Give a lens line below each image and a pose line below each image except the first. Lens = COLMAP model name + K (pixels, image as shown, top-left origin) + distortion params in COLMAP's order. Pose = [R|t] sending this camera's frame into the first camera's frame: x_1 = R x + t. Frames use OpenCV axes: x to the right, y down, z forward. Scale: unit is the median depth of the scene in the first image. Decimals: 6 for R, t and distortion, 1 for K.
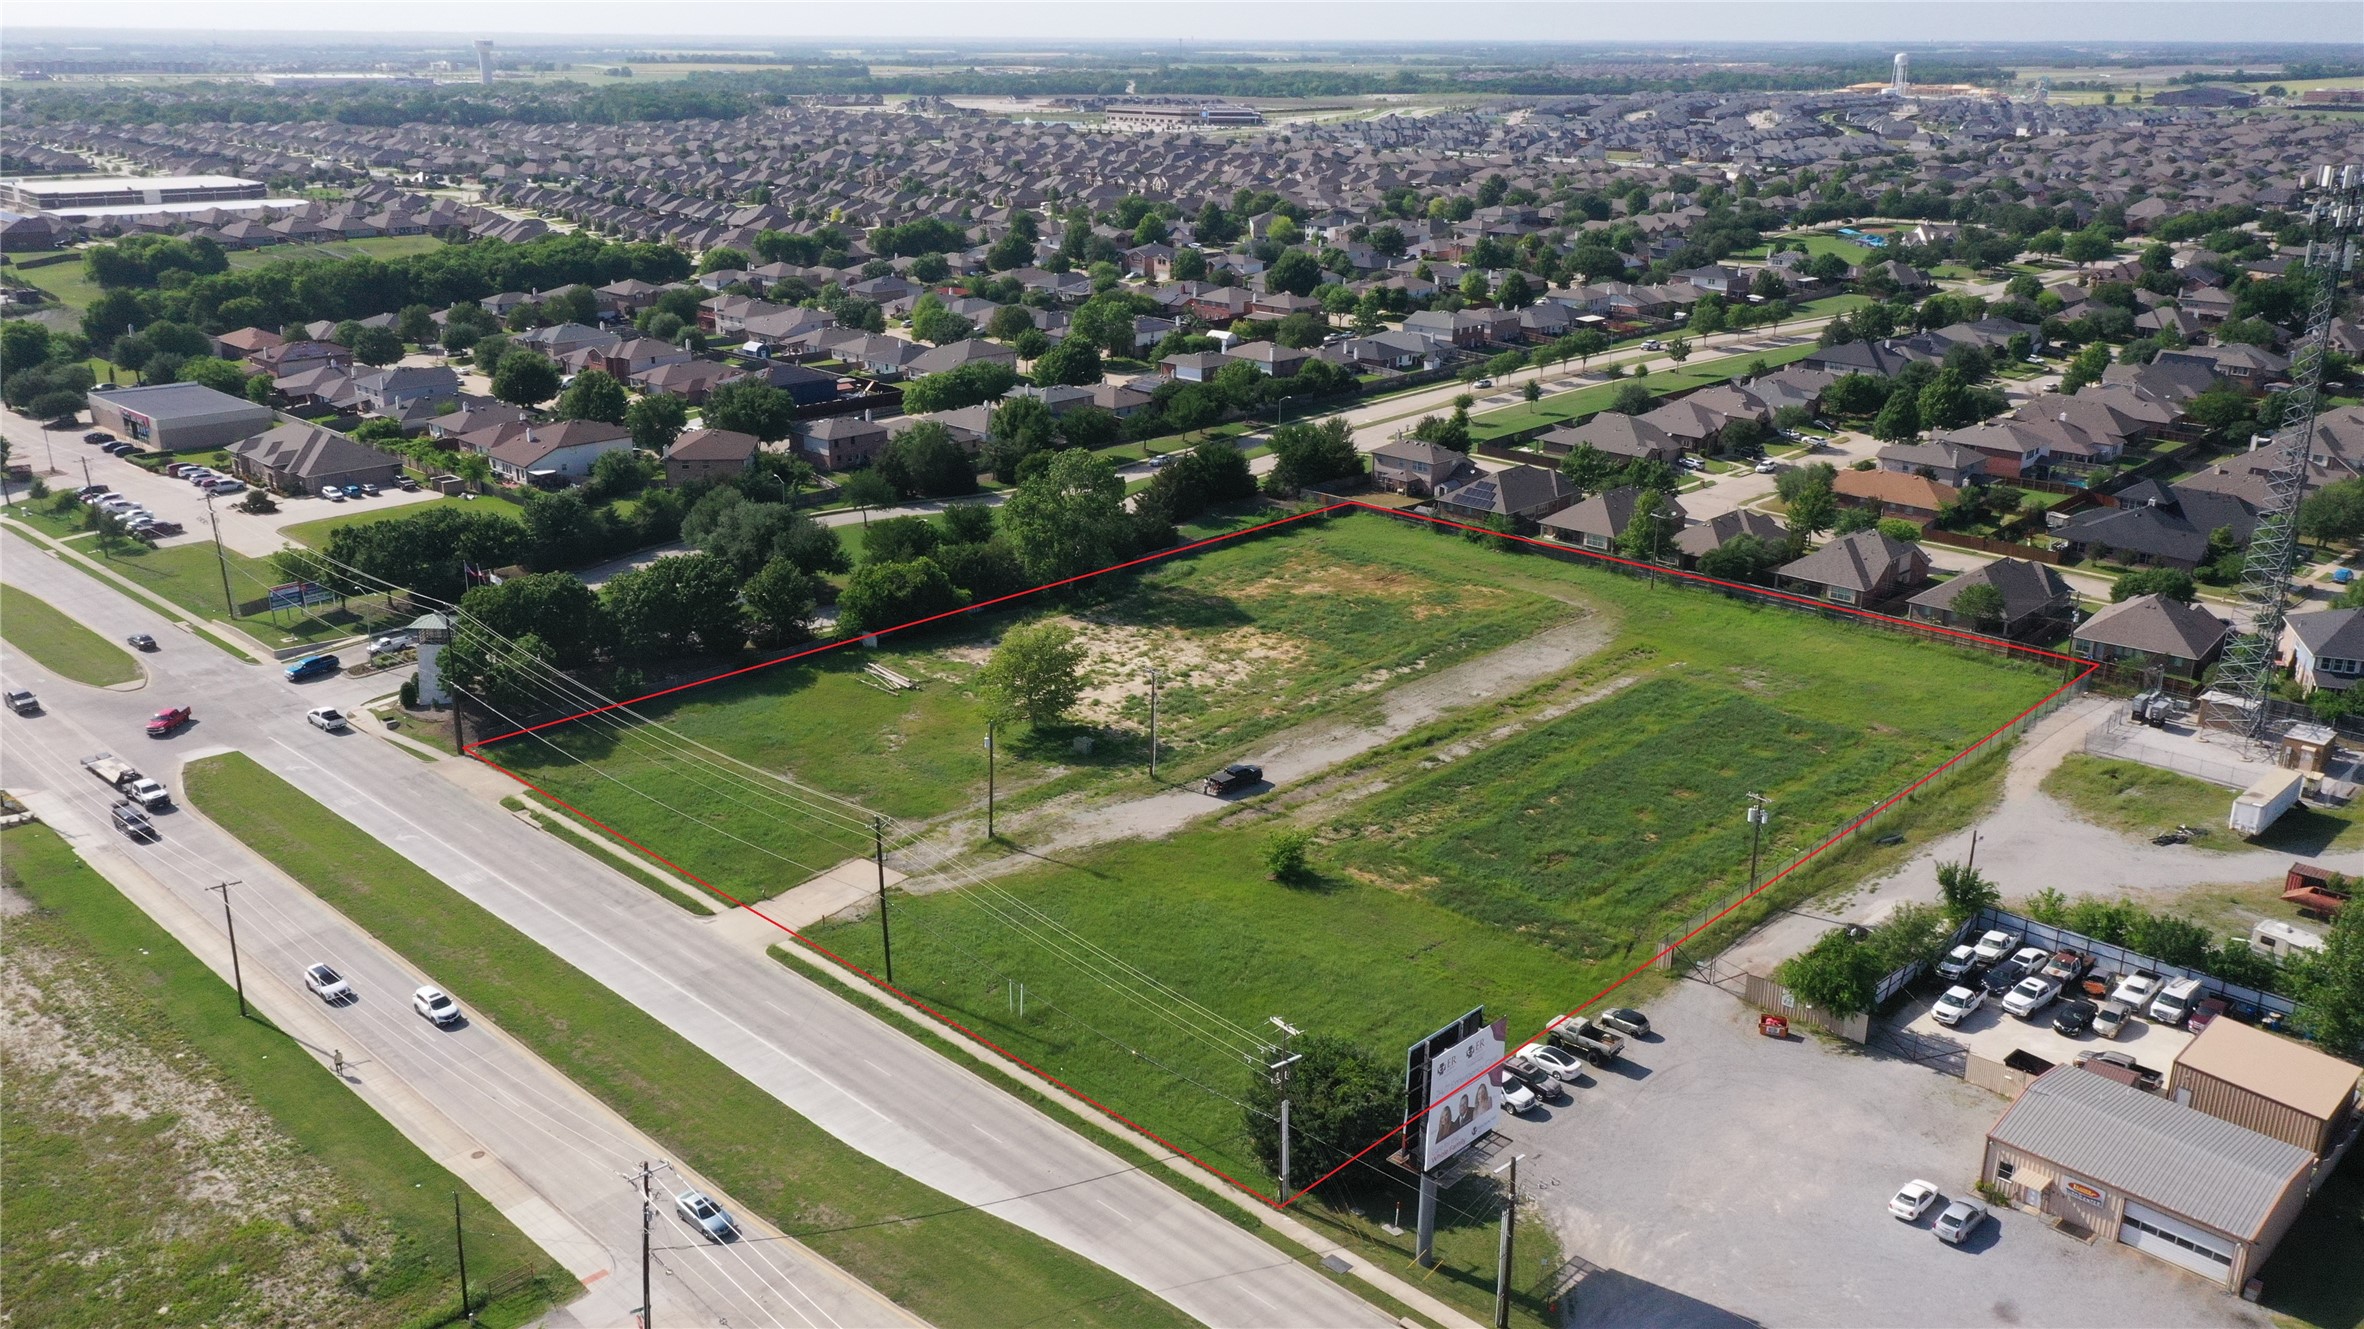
lens RADIAL K [[1877.7, 0, 1188.3], [0, 1877.7, 655.0], [0, 0, 1]] dist [0.010783, -0.000897]
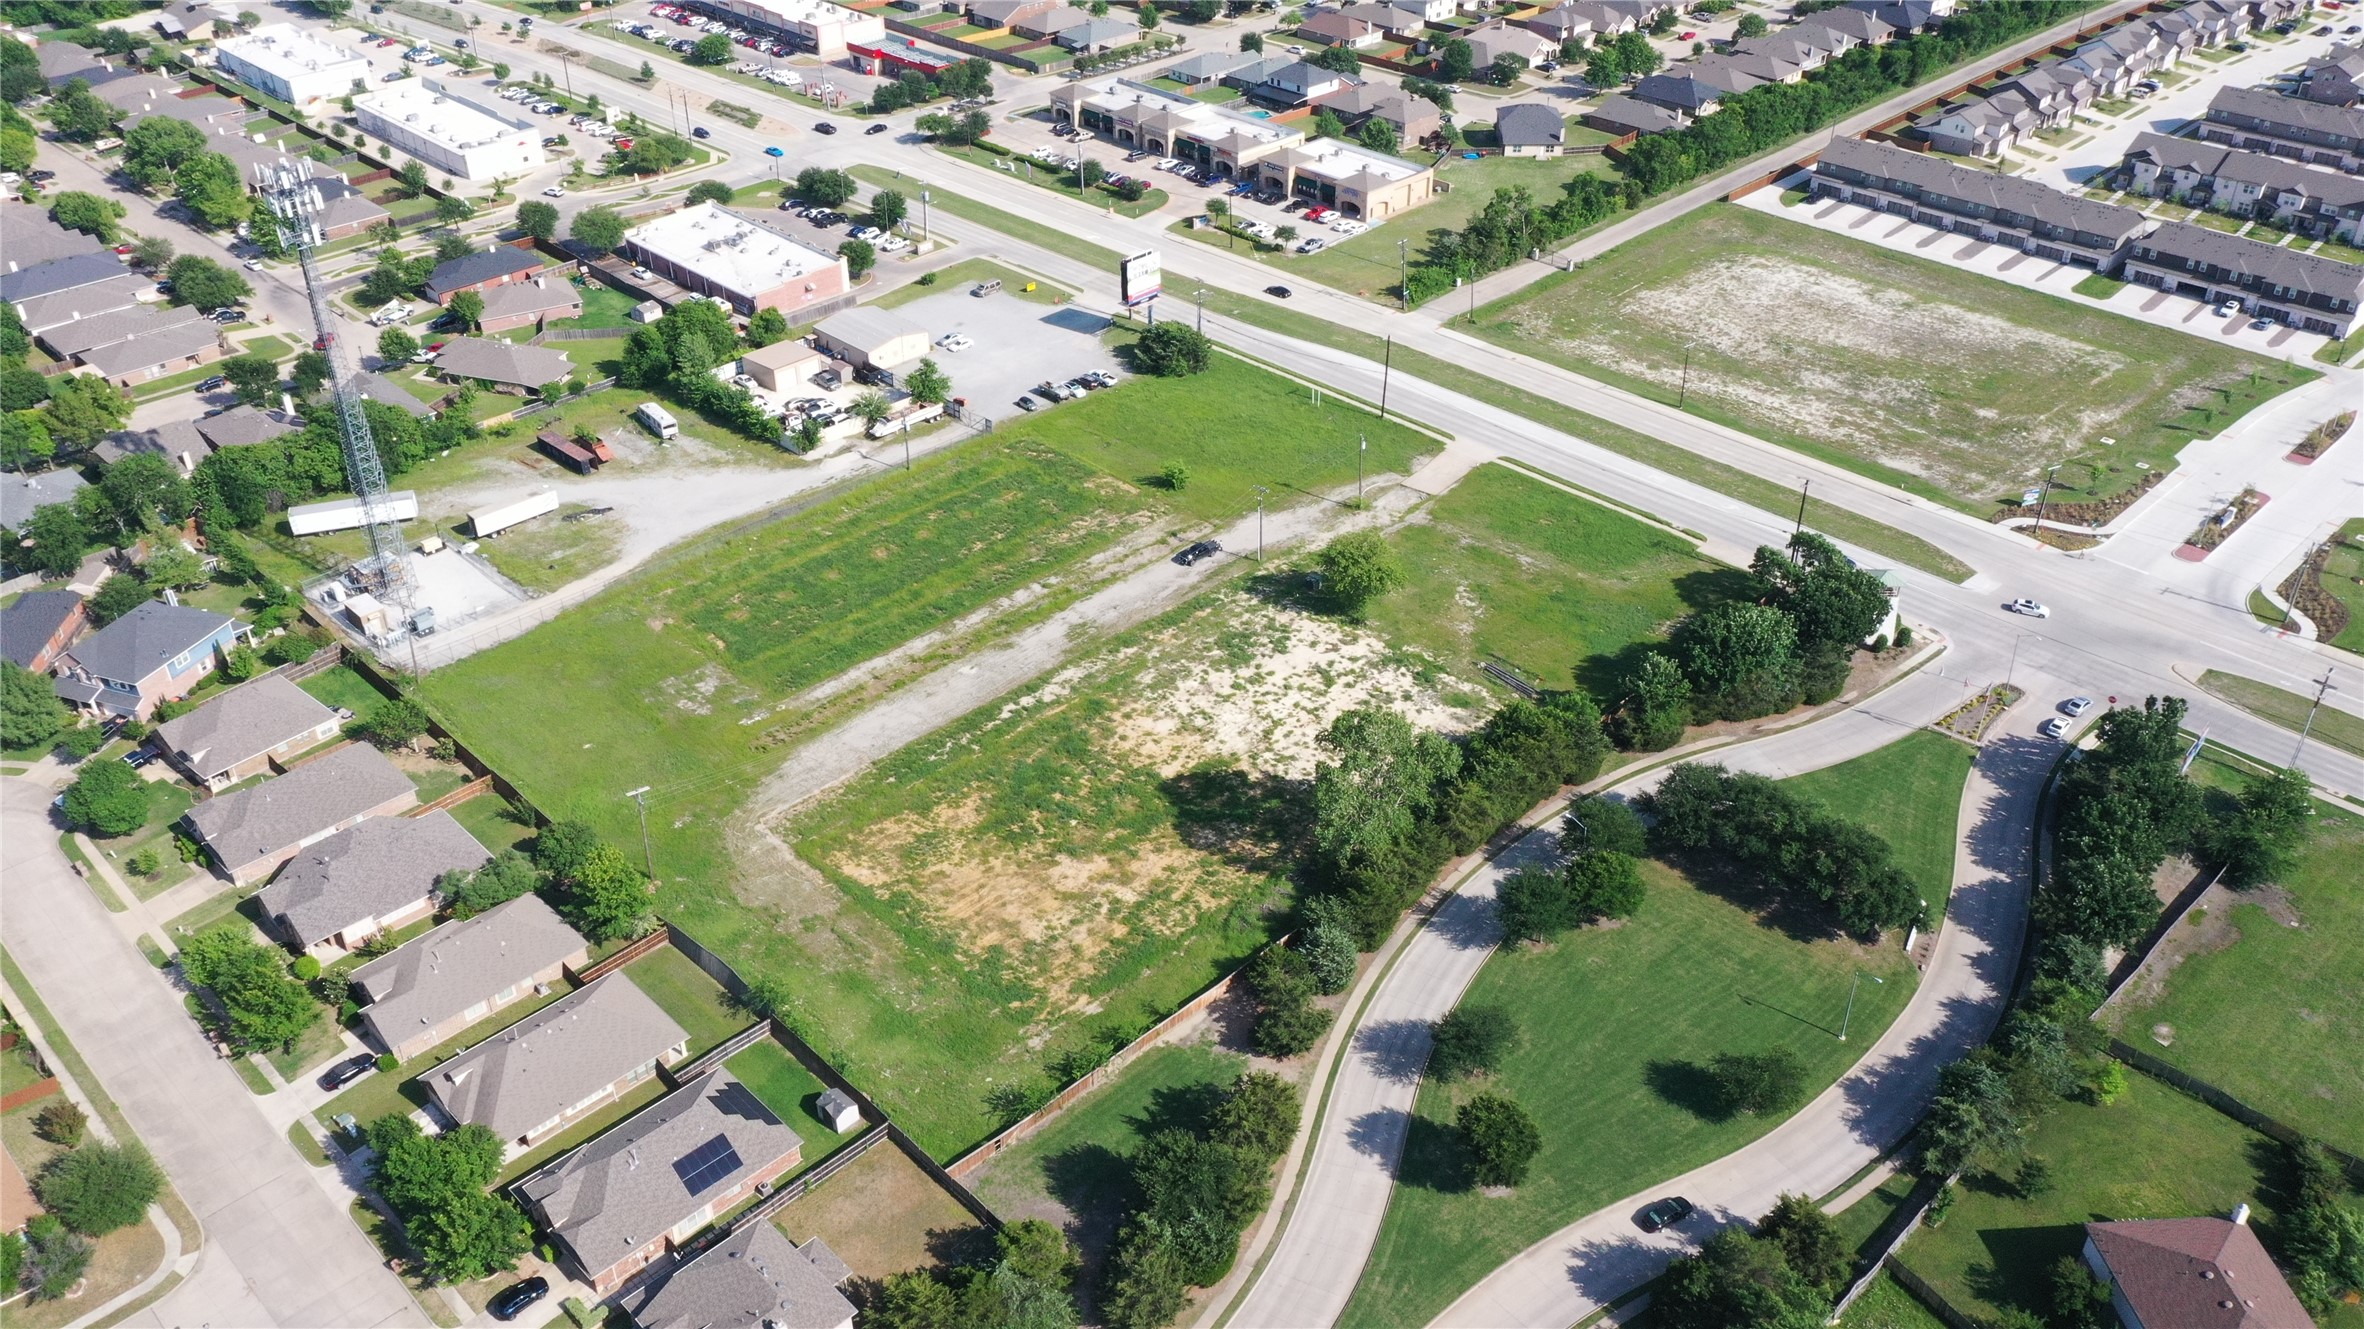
lens RADIAL K [[1877.7, 0, 1188.3], [0, 1877.7, 655.0], [0, 0, 1]] dist [0.010783, -0.000897]
pose [[-0.999742, -0.017192, 0.014829, 0.010416], [0.000877, 0.623397, 0.781905, -0.868295], [-0.022687, 0.781716, -0.623221, 1.715189]]
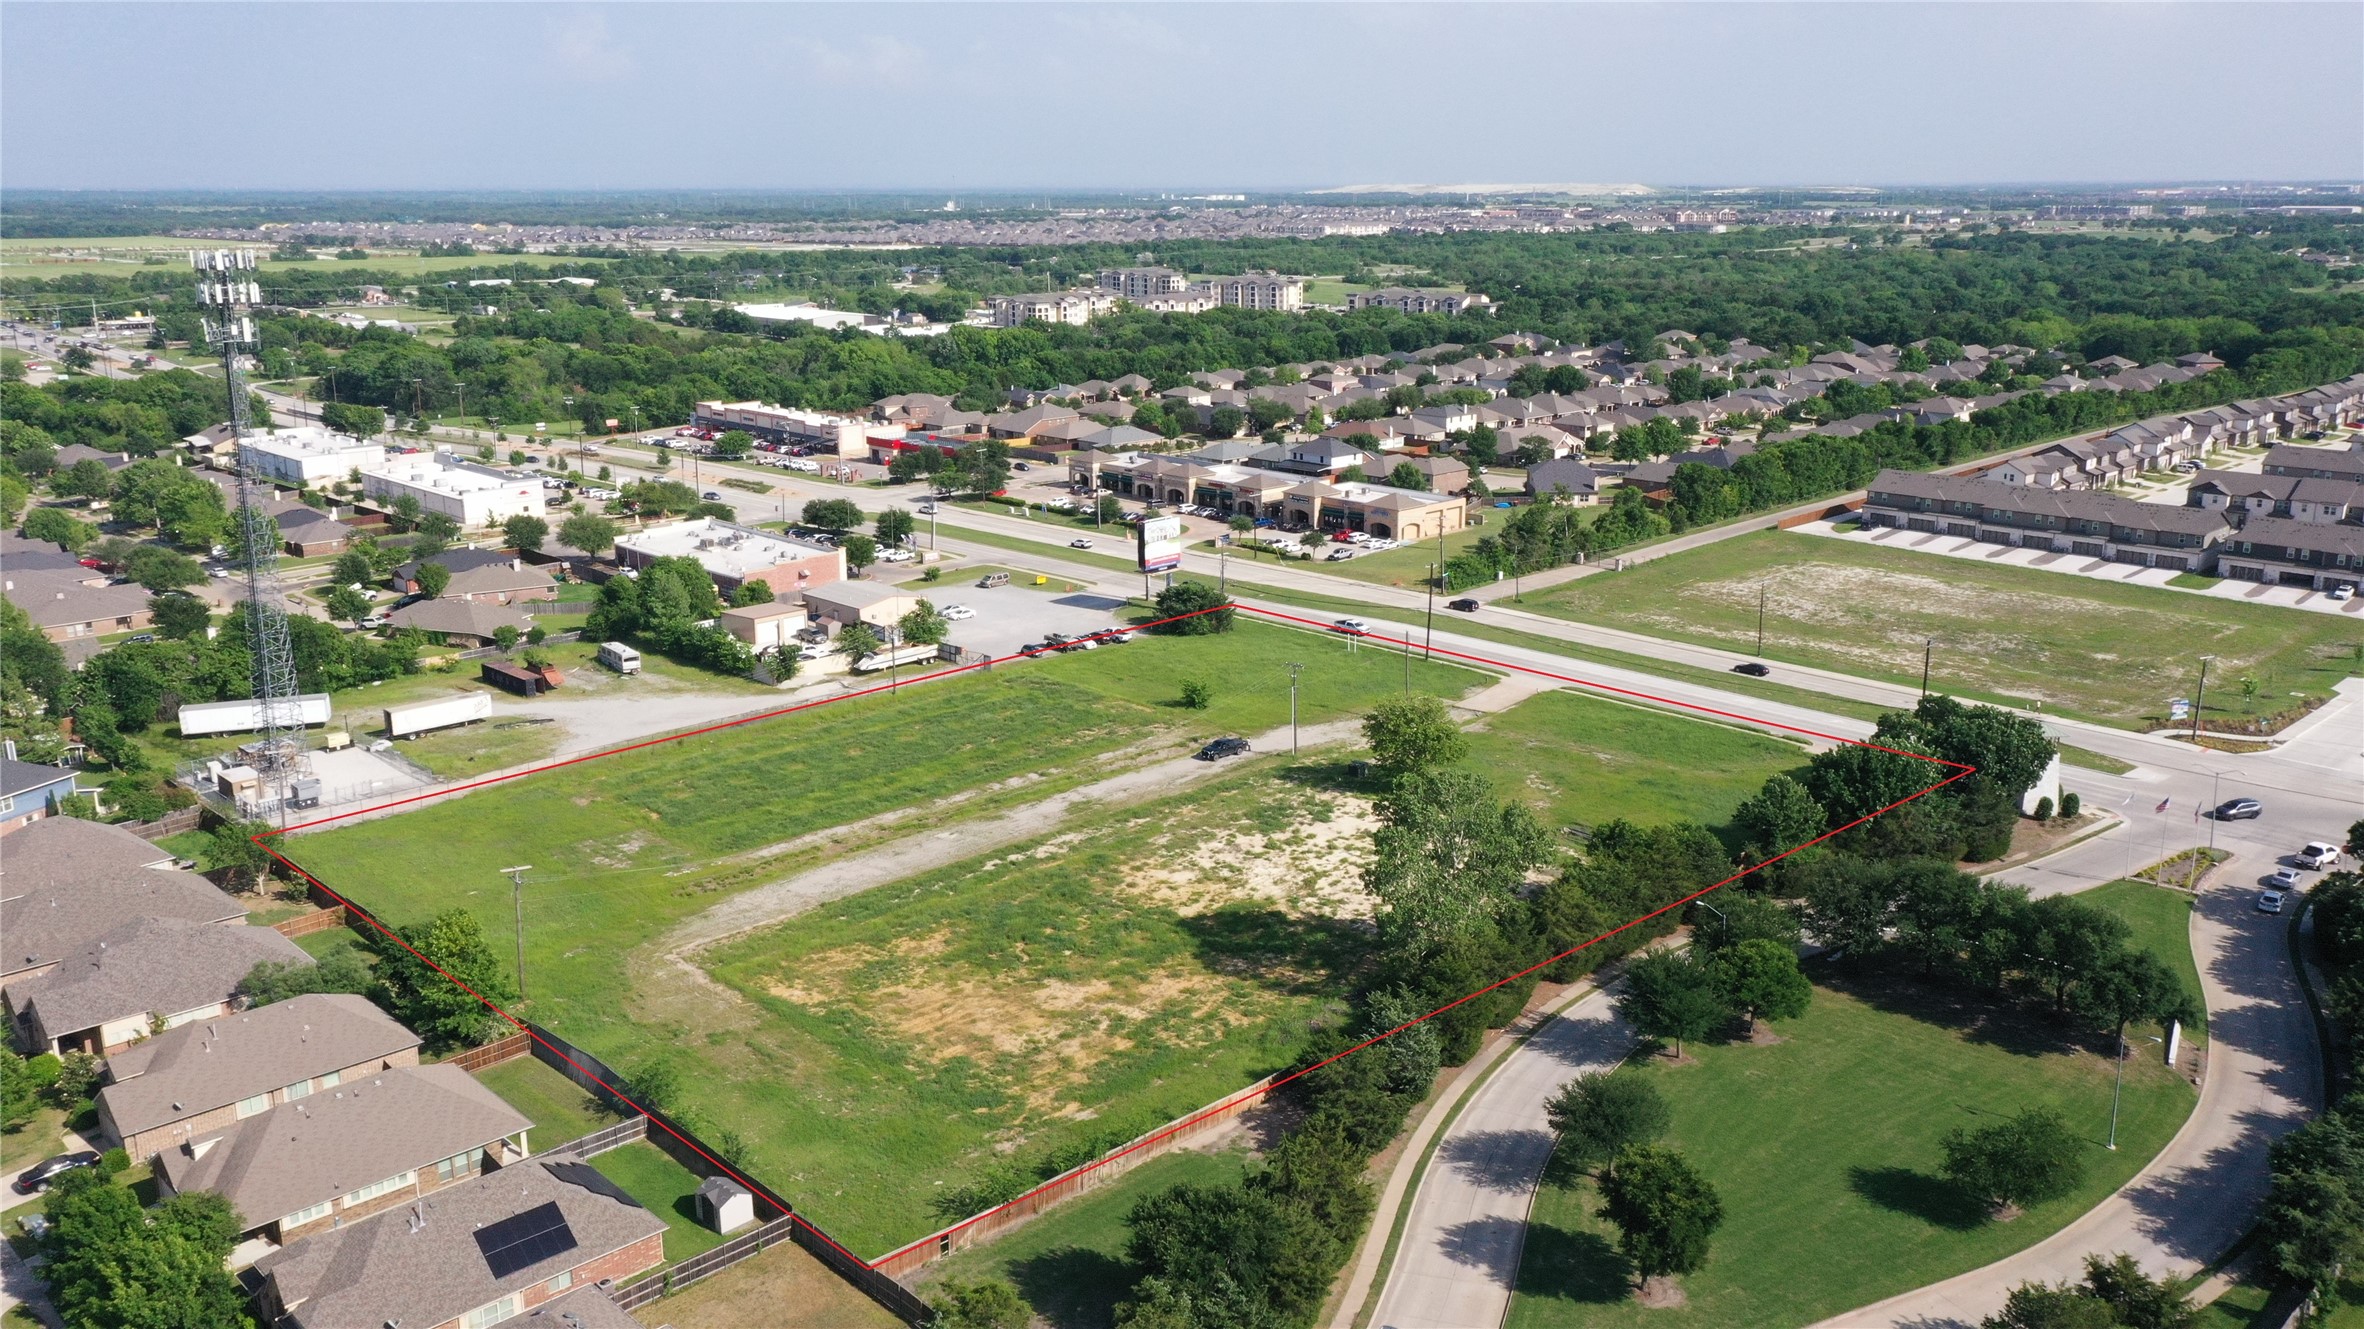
lens RADIAL K [[1877.7, 0, 1188.3], [0, 1877.7, 655.0], [0, 0, 1]] dist [0.010783, -0.000897]
pose [[-0.999474, -0.015237, 0.028633, 0.013196], [0.002688, 0.840831, 0.541290, -0.563527], [-0.032324, 0.541083, -0.840348, 1.758245]]
